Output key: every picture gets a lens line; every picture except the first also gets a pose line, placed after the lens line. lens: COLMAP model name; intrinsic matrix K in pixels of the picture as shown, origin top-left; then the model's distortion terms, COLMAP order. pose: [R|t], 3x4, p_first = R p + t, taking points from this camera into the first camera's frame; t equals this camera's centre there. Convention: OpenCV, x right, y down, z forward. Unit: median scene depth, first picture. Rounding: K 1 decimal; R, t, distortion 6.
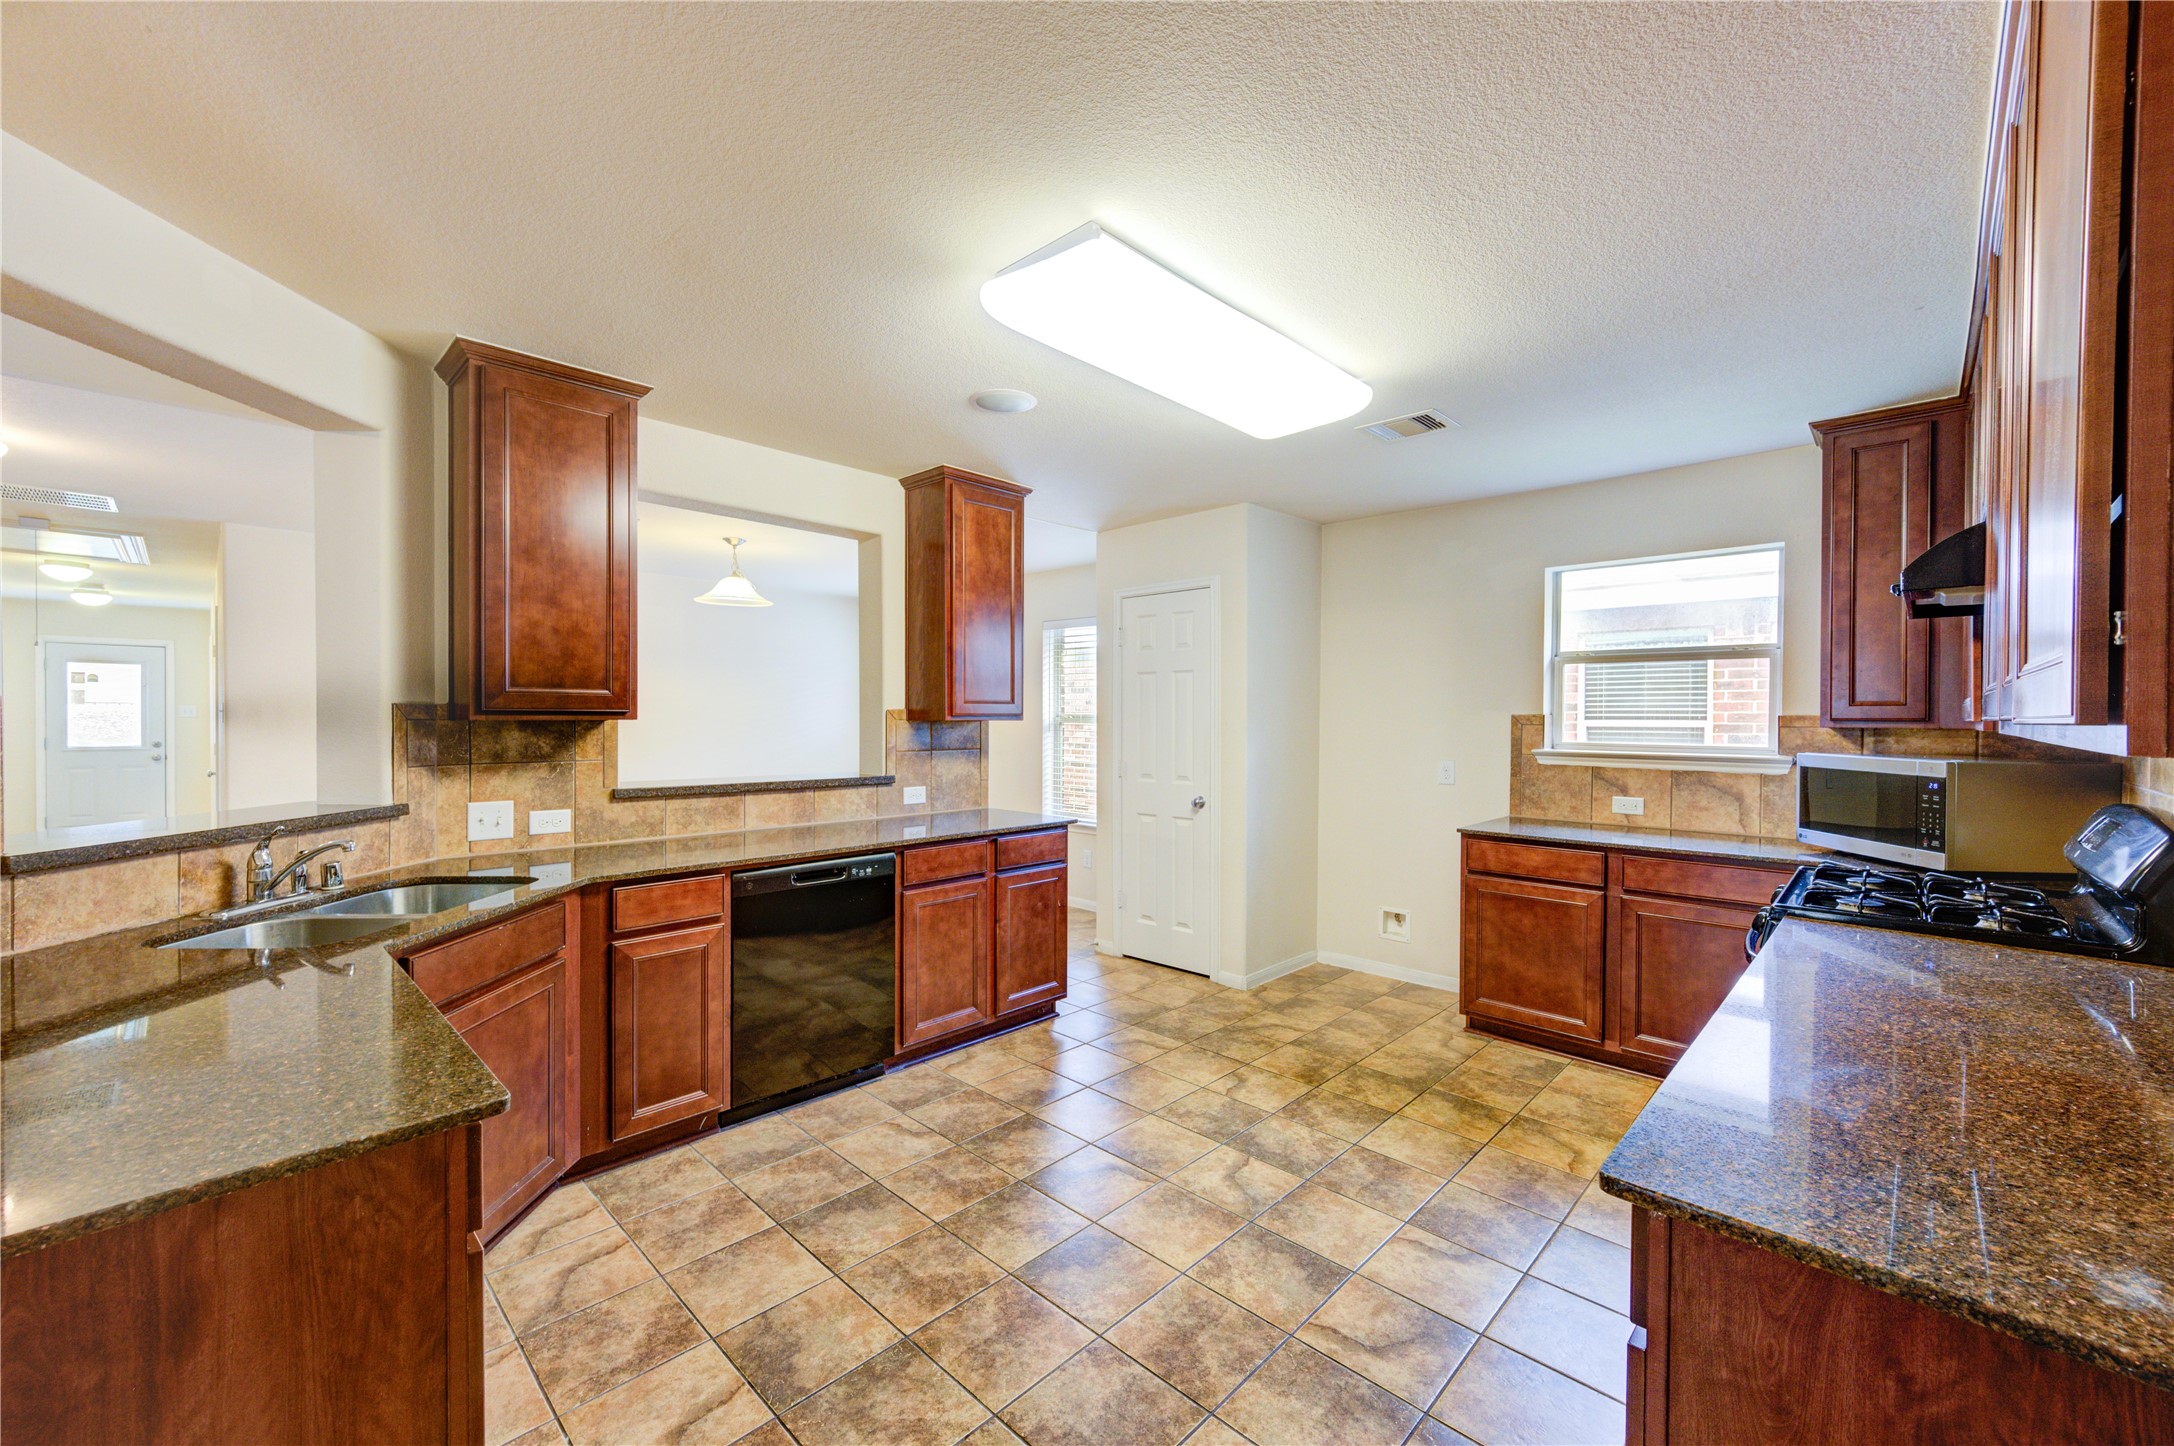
lens RADIAL K [[859.5, 0, 1087.0], [0, 859.5, 723.0], [0, 0, 1]] dist [-0.000558, -0.000045]
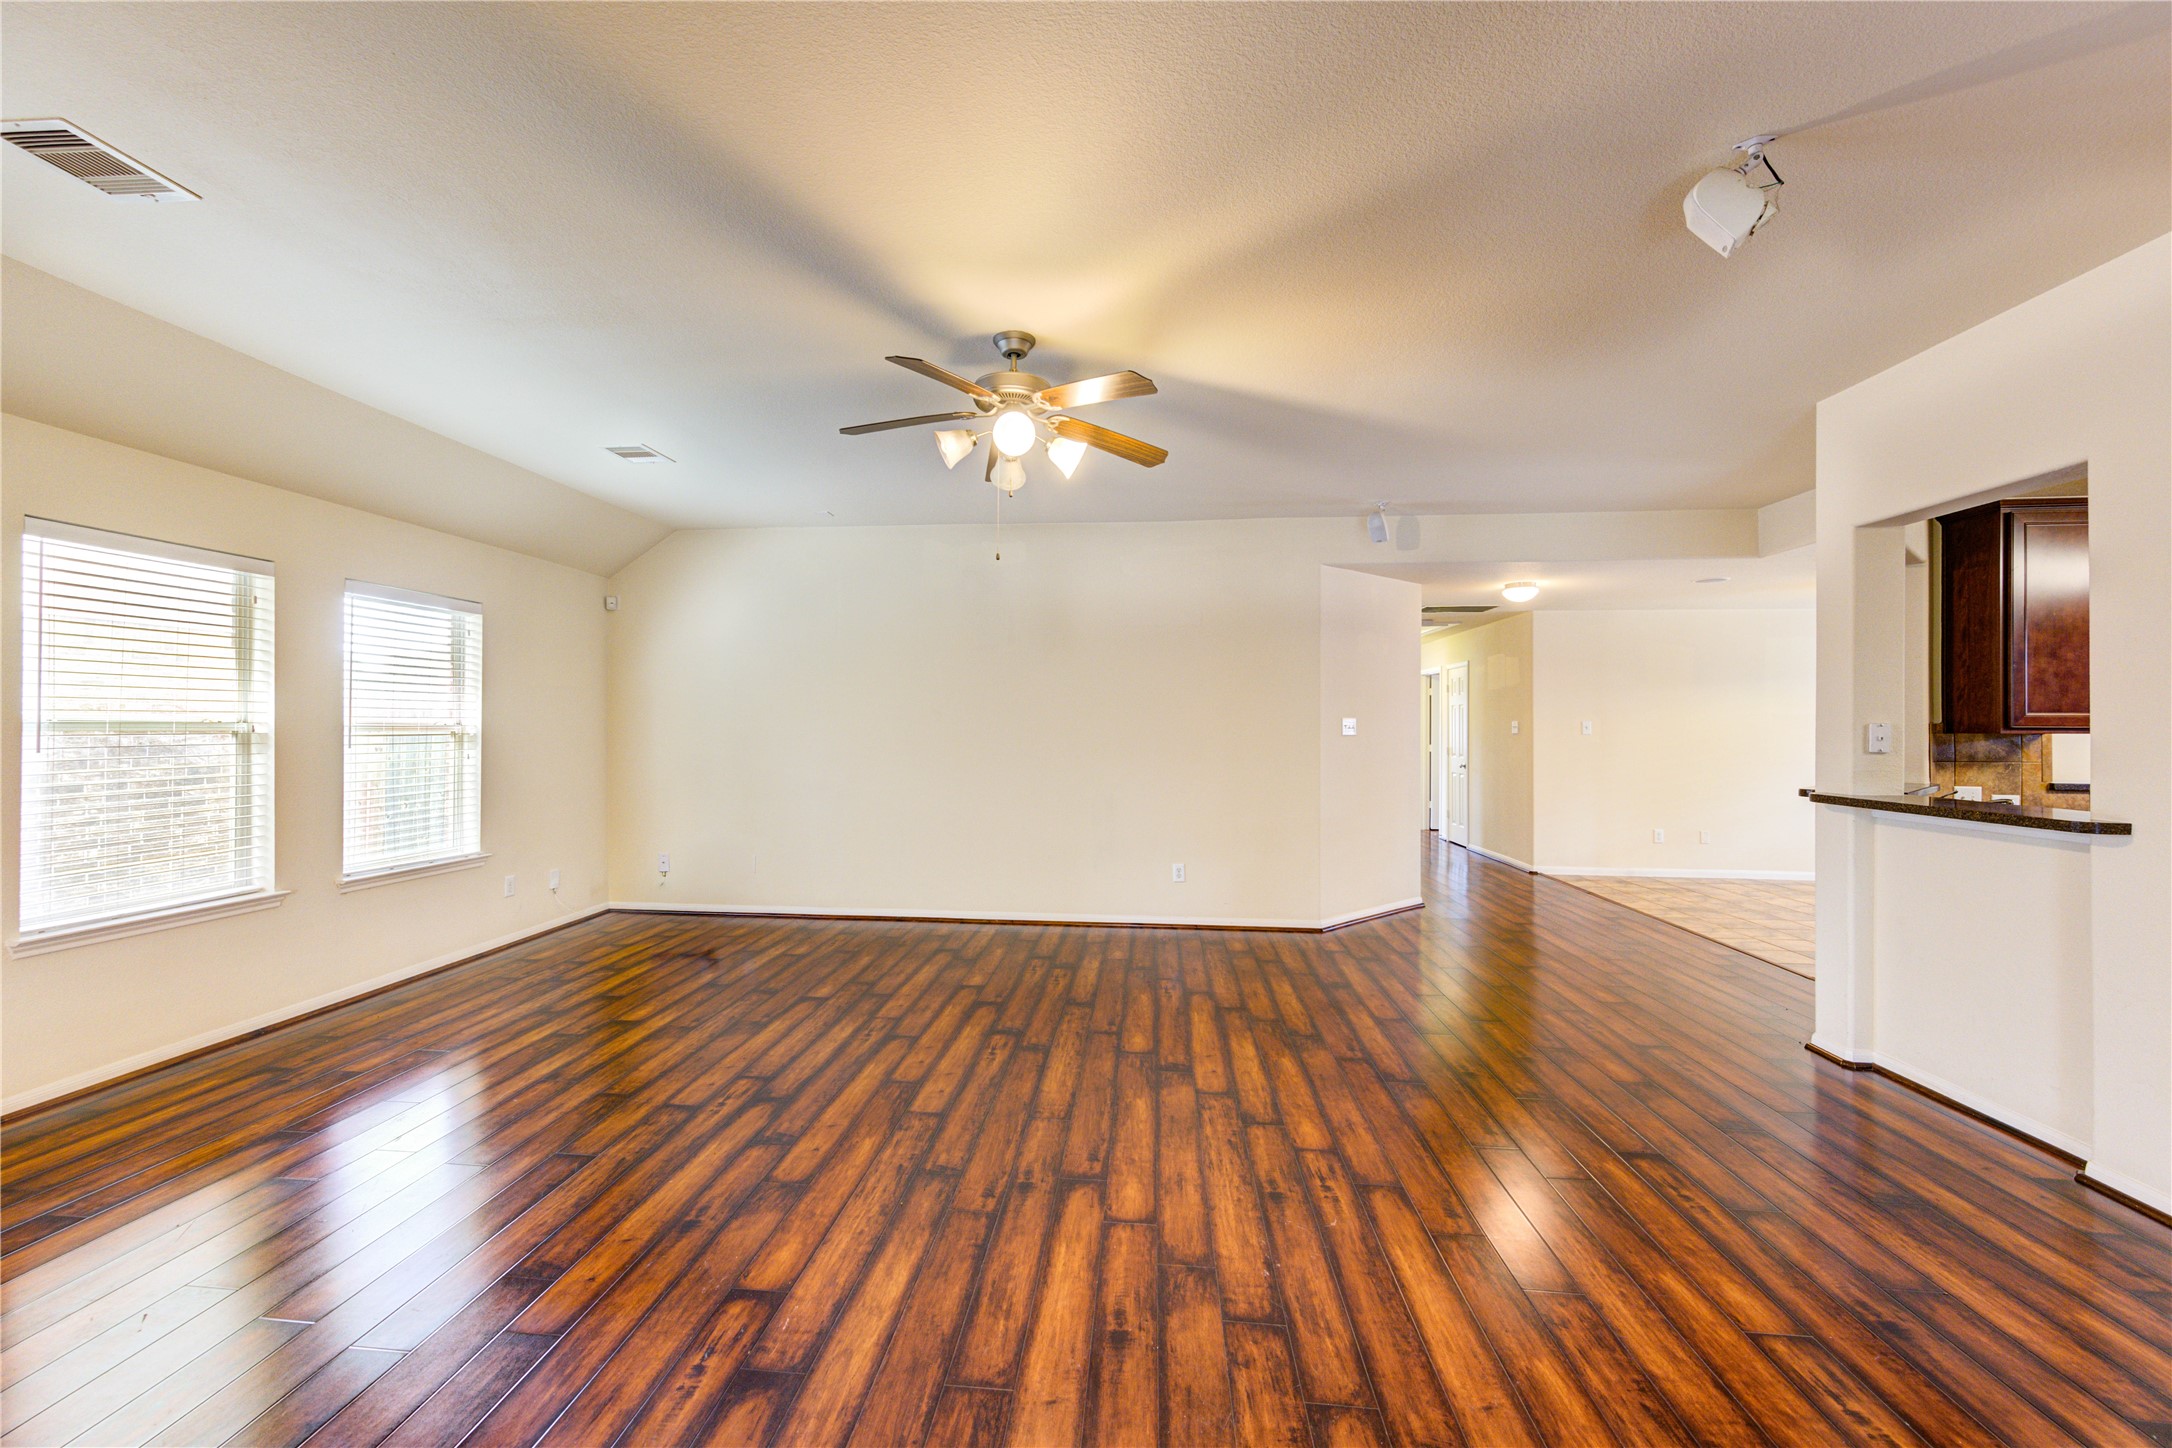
lens RADIAL K [[859.9, 0, 1061.5], [0, 859.9, 719.7], [0, 0, 1]] dist [-0.000165, 0.000095]
pose [[0.620802, -0.008054, -0.783926, -0.394645], [-0.003894, 0.999903, -0.013356, -0.001085], [0.783958, 0.011344, 0.620710, -0.983508]]
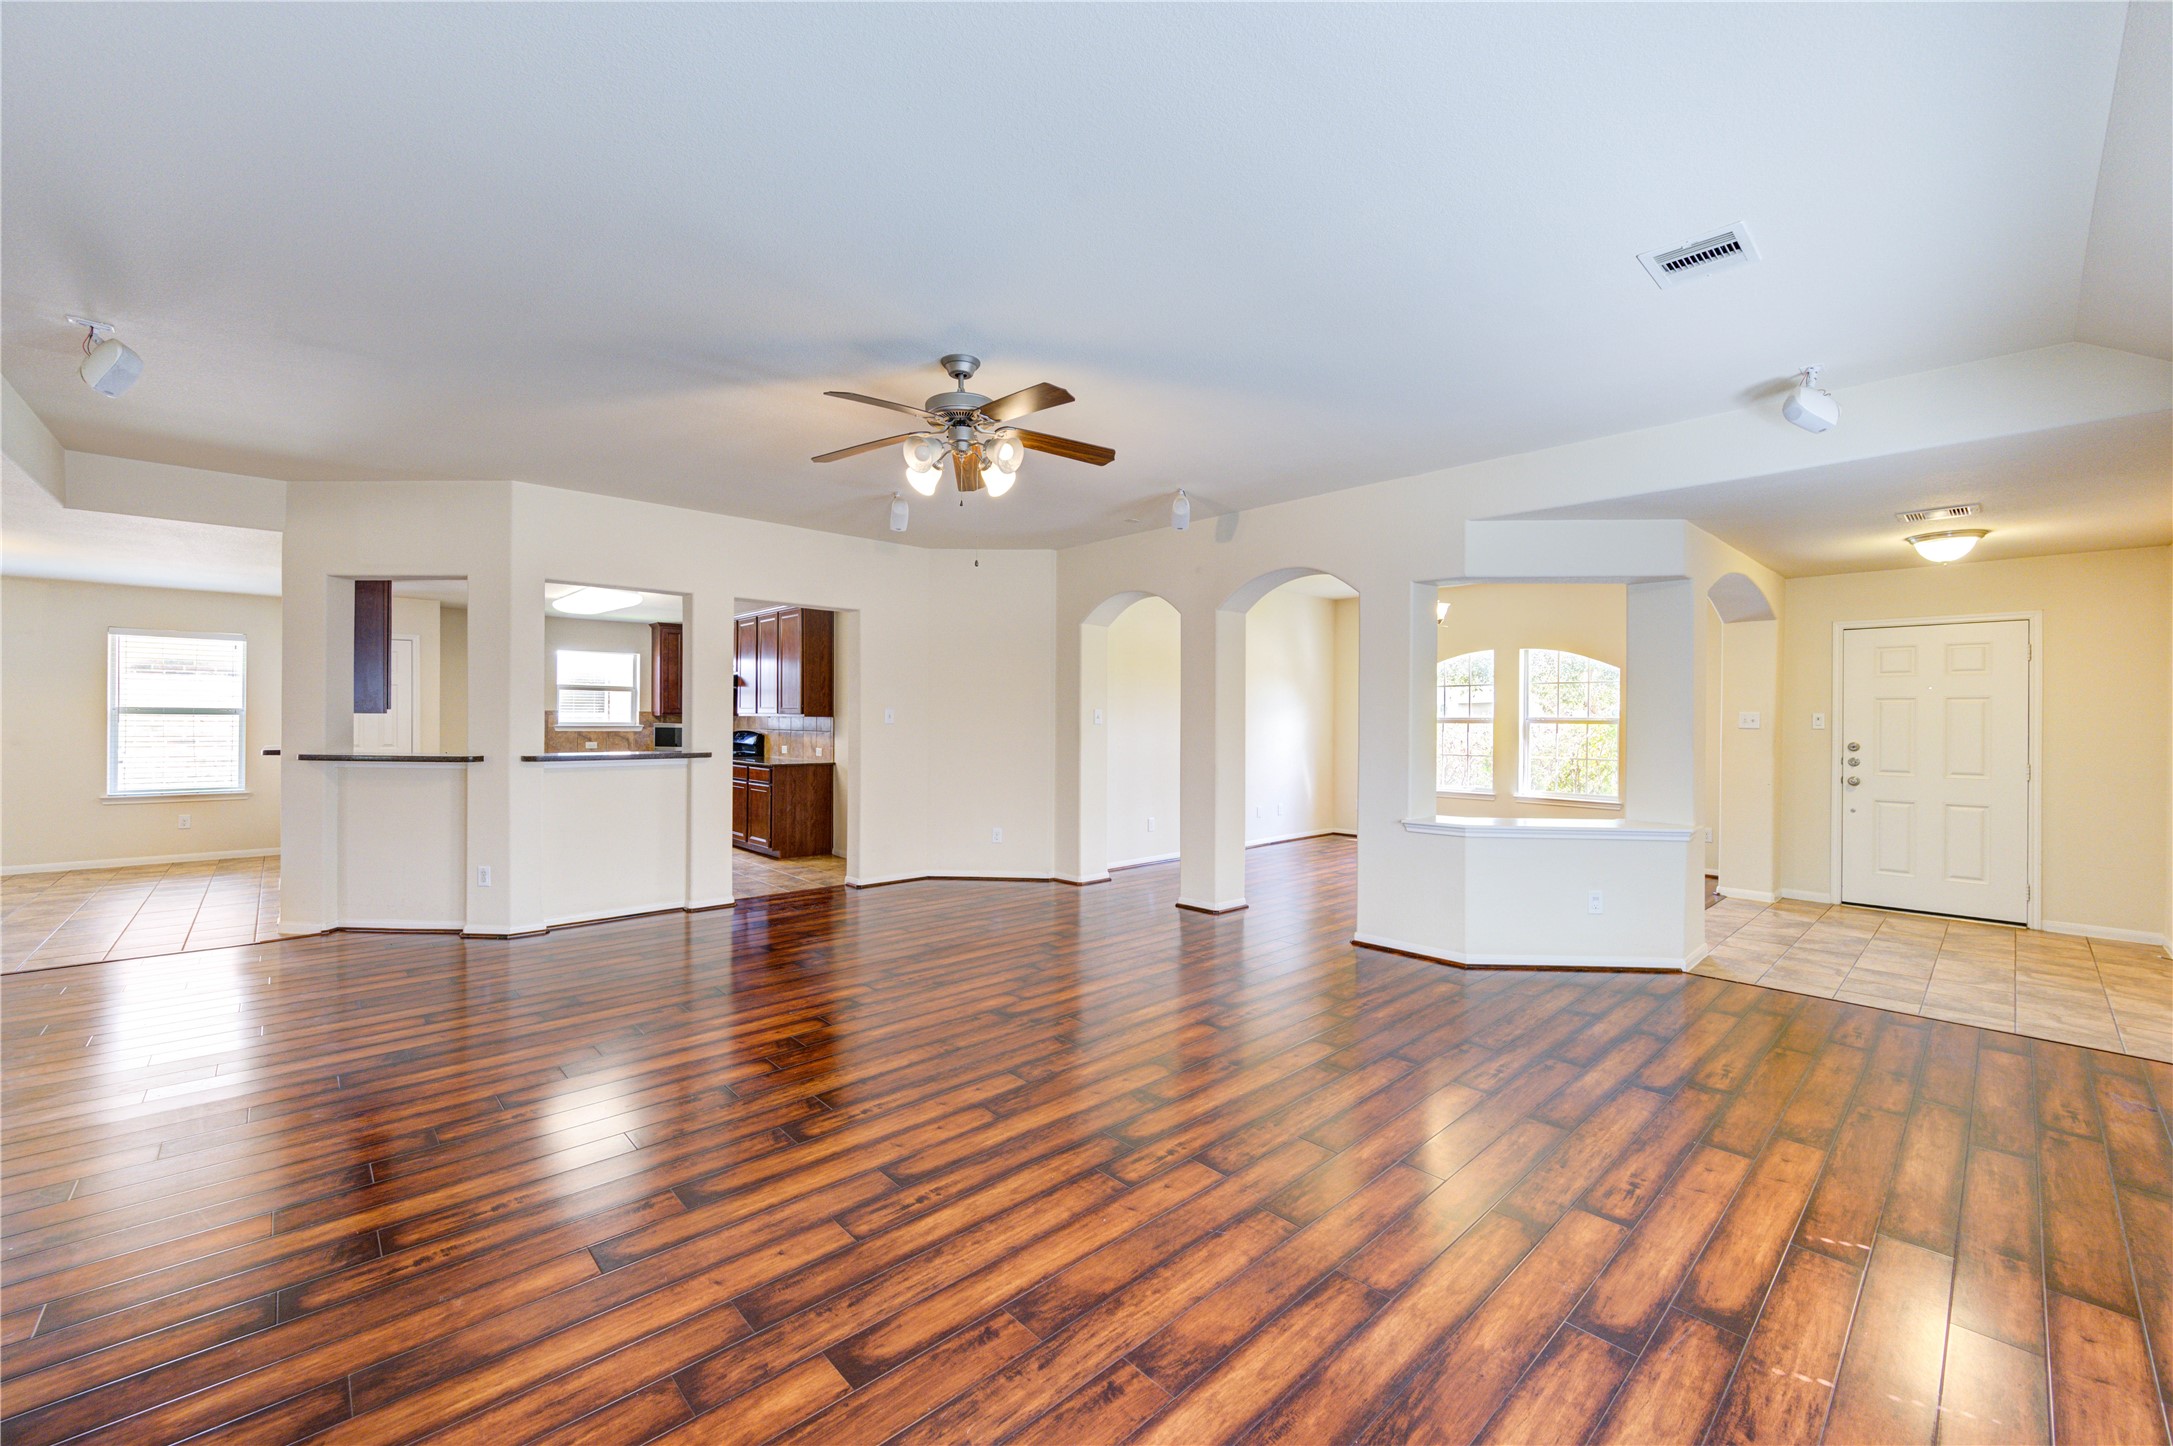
lens RADIAL K [[860.0, 0, 1062.1], [0, 860.0, 721.4], [0, 0, 1]] dist [0.003674, -0.000011]
pose [[0.062639, -0.012401, 0.997959, -2.064638], [-0.000338, 0.999922, 0.012447, -0.011204], [-0.998036, -0.001117, 0.062630, -0.657245]]
